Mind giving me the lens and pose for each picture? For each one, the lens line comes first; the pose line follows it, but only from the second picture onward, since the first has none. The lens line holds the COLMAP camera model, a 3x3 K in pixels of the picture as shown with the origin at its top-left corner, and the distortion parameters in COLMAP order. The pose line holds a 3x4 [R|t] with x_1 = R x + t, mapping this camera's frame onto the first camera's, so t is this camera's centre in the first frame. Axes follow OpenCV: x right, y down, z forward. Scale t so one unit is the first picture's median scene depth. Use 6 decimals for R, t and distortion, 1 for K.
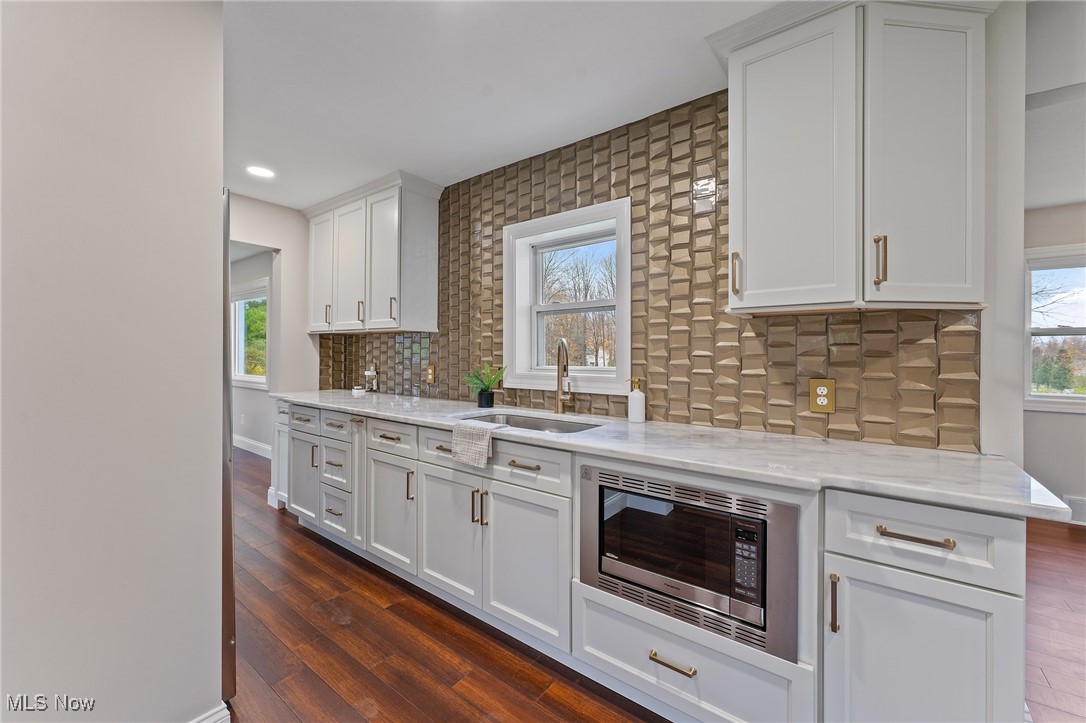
lens RADIAL K [[434.4, 0, 550.2], [0, 434.4, 355.7], [0, 0, 1]] dist [-0.001808, -0.000015]
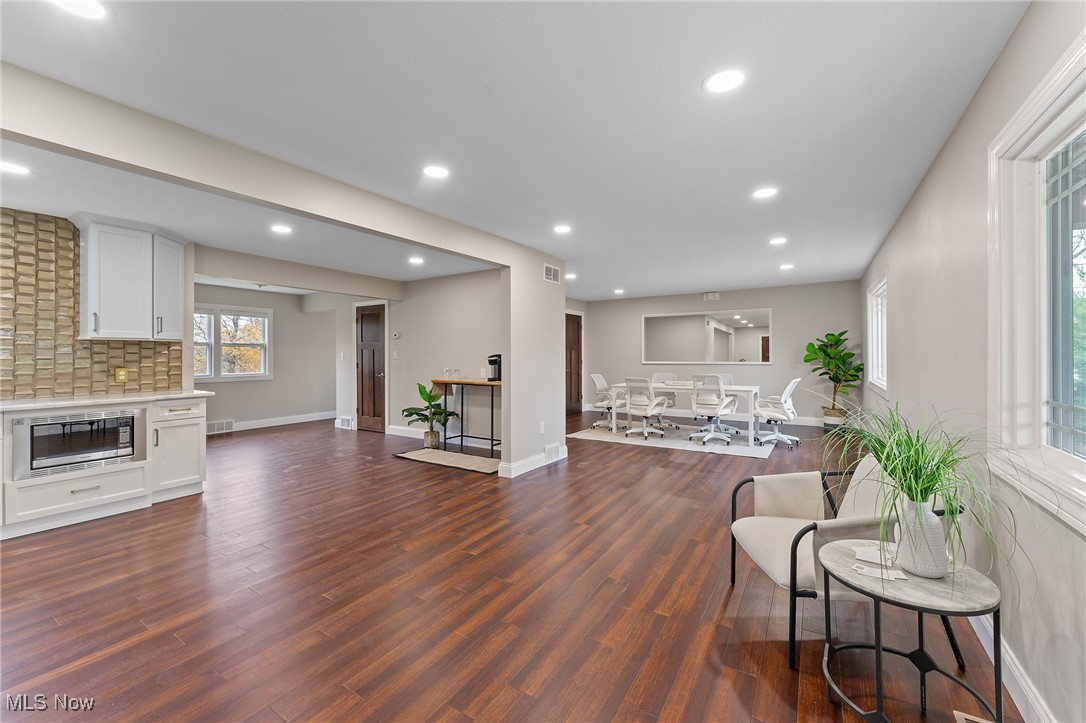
lens RADIAL K [[432.6, 0, 538.3], [0, 432.6, 350.8], [0, 0, 1]] dist [-0.001029, 0.000337]
pose [[-0.074344, 0.002687, 0.997229, -1.662798], [0.007031, 0.999973, -0.002170, -0.015381], [-0.997208, 0.006850, -0.074361, -0.946044]]
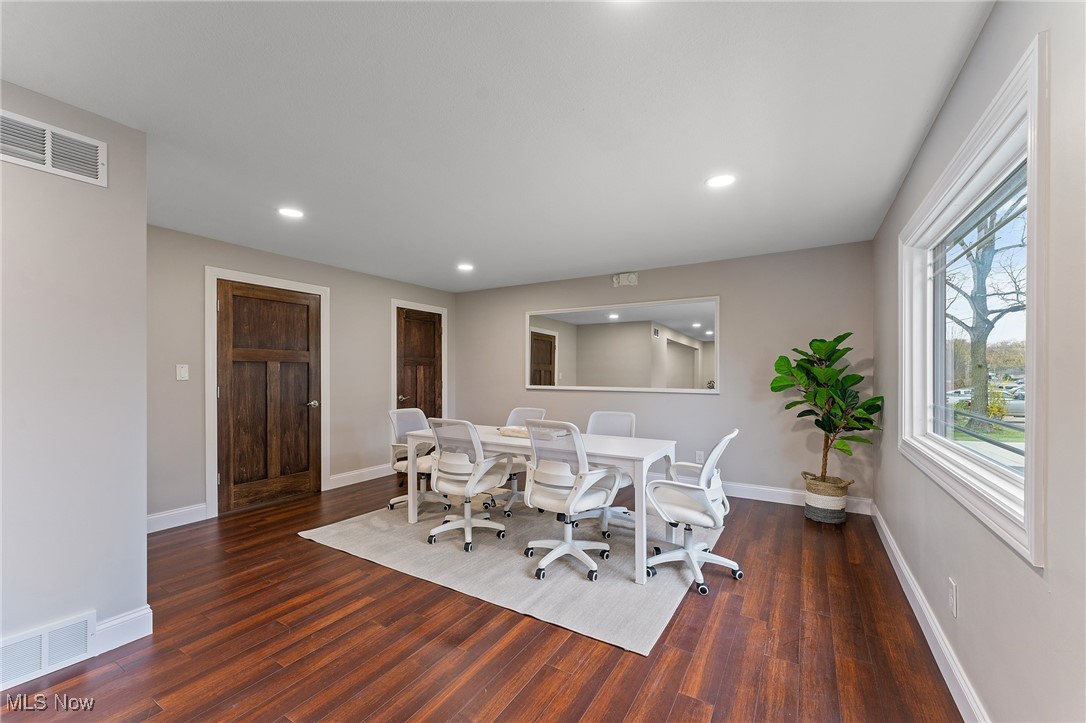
lens RADIAL K [[440.2, 0, 536.2], [0, 440.2, 361.5], [0, 0, 1]] dist [0.000207, 0.000275]
pose [[-0.095179, 0.018247, 0.995293, -0.060783], [-0.004246, 0.999815, -0.018736, -0.006593], [-0.995451, -0.006009, -0.095084, -2.222134]]
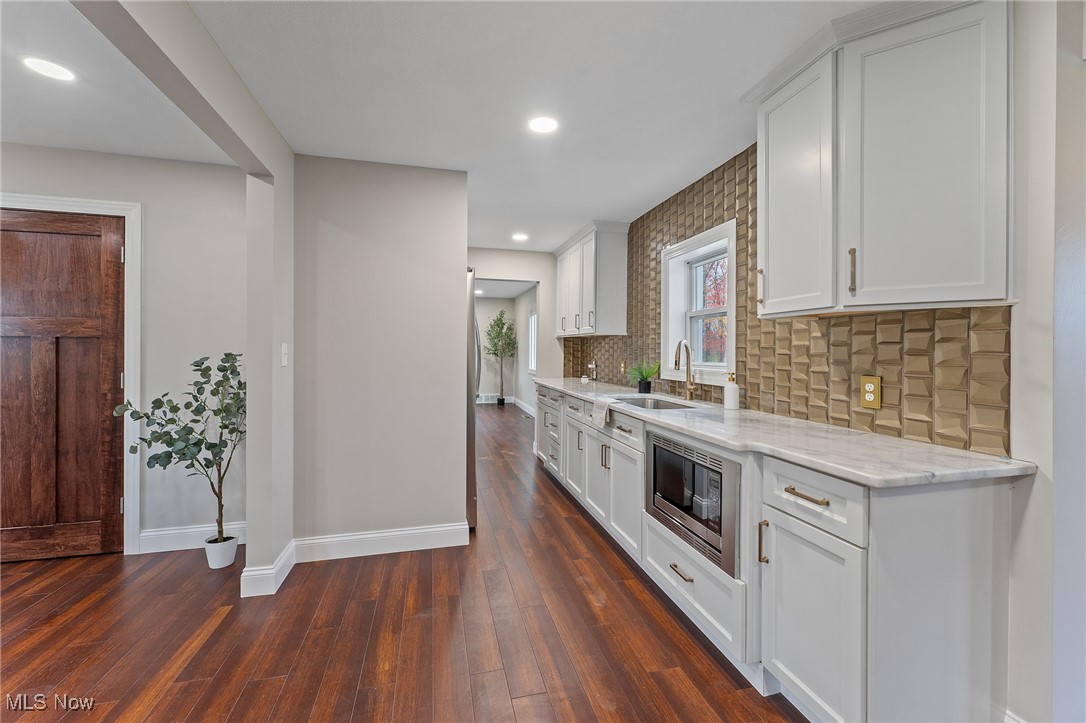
lens RADIAL K [[434.4, 0, 550.2], [0, 434.4, 355.7], [0, 0, 1]] dist [-0.001808, -0.000015]
pose [[0.787109, 0.007199, -0.616772, 0.599790], [-0.004964, 0.999973, 0.005336, 0.002222], [0.616794, -0.001138, 0.787124, -0.272330]]
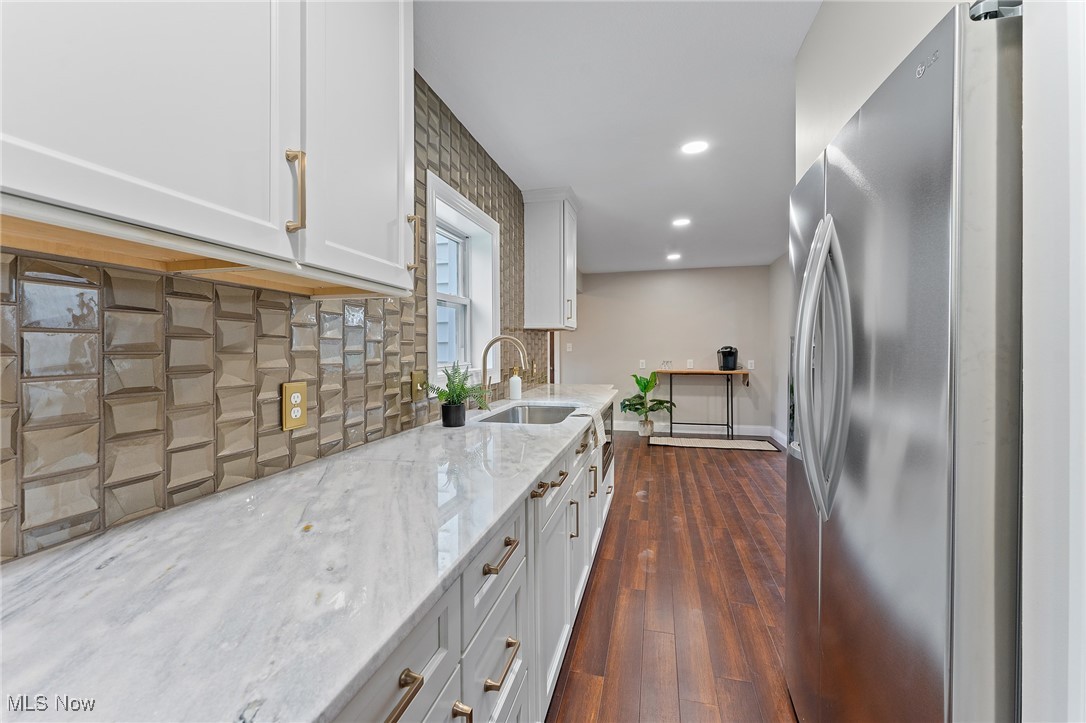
lens RADIAL K [[434.4, 0, 550.2], [0, 434.4, 355.7], [0, 0, 1]] dist [-0.001808, -0.000015]
pose [[-0.390990, -0.018800, 0.920203, -1.187589], [0.007347, 0.999696, 0.023546, -0.015701], [-0.920366, 0.015967, -0.390733, 1.569152]]
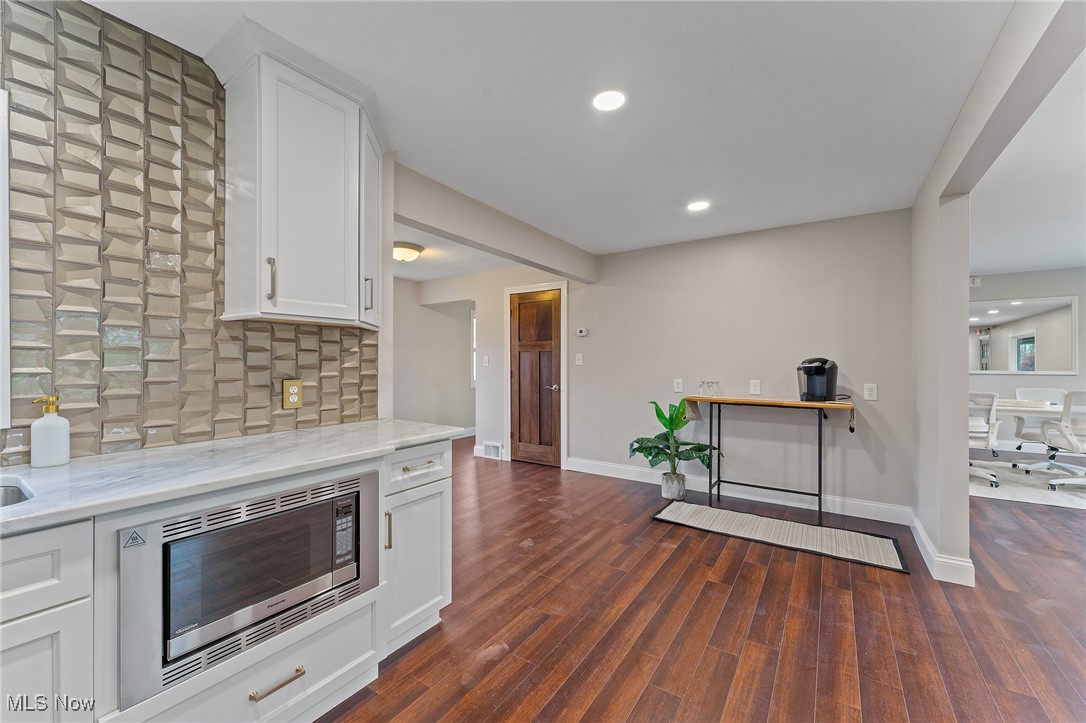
lens RADIAL K [[432.1, 0, 543.0], [0, 432.1, 361.5], [0, 0, 1]] dist [-0.001945, -0.000320]
pose [[-0.046318, -0.005653, 0.998911, -0.510065], [0.002363, 0.999981, 0.005769, -0.000365], [-0.998924, 0.002628, -0.046304, 0.344725]]
